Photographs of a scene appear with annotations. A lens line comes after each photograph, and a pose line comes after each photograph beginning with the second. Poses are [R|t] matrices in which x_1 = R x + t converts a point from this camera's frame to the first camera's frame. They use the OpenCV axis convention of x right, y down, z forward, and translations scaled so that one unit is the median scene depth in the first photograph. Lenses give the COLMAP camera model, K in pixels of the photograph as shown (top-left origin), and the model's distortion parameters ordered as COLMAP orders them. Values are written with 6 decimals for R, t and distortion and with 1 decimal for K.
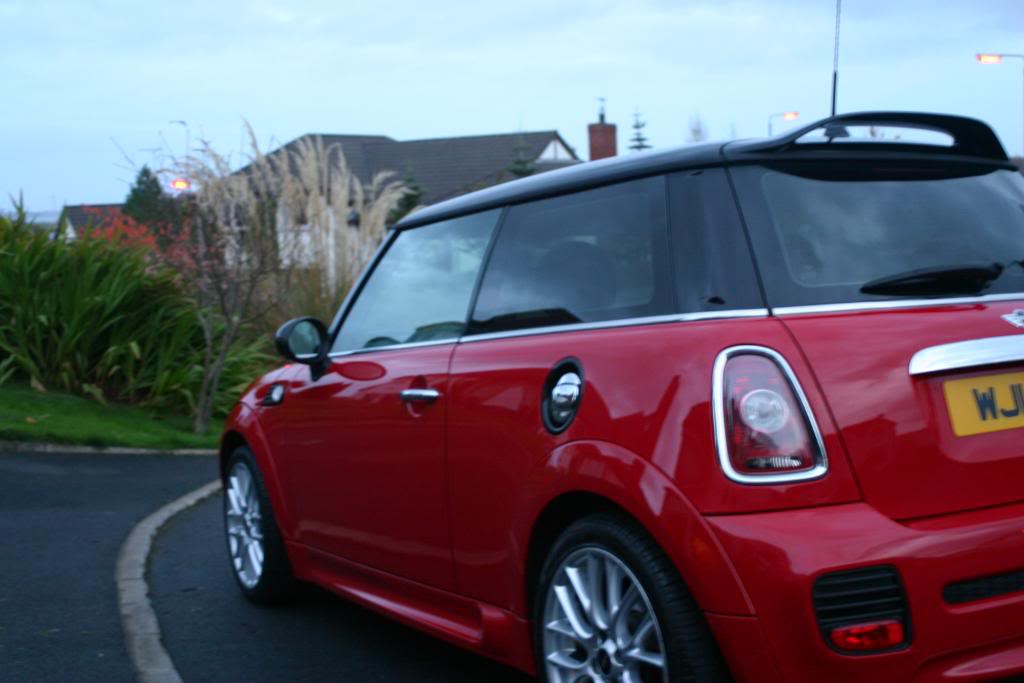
lens RADIAL K [[1305.5, 0, 517.9], [0, 1305.5, 338.5], [0, 0, 1]] dist [-0.144250, 0.000000]
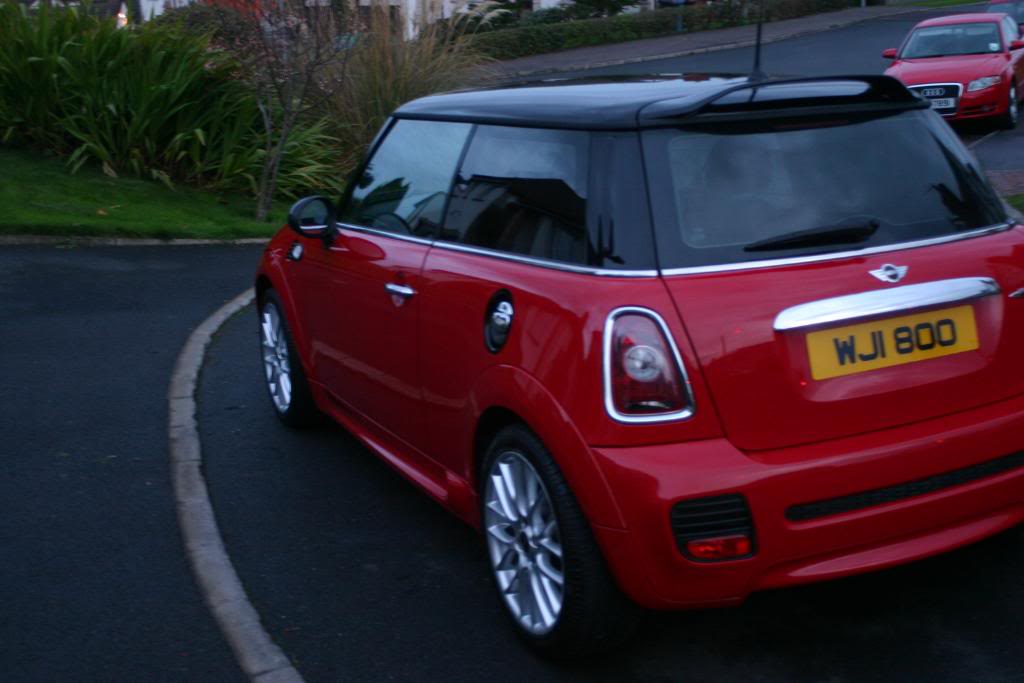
lens RADIAL K [[1305.5, 0, 508.5], [0, 1305.5, 346.6], [0, 0, 1]] dist [-0.144250, 0.000000]
pose [[0.997307, 0.018805, -0.070895, 0.081137], [-0.003543, 0.977797, 0.209523, -0.116599], [0.073261, -0.208708, 0.975230, -0.107617]]
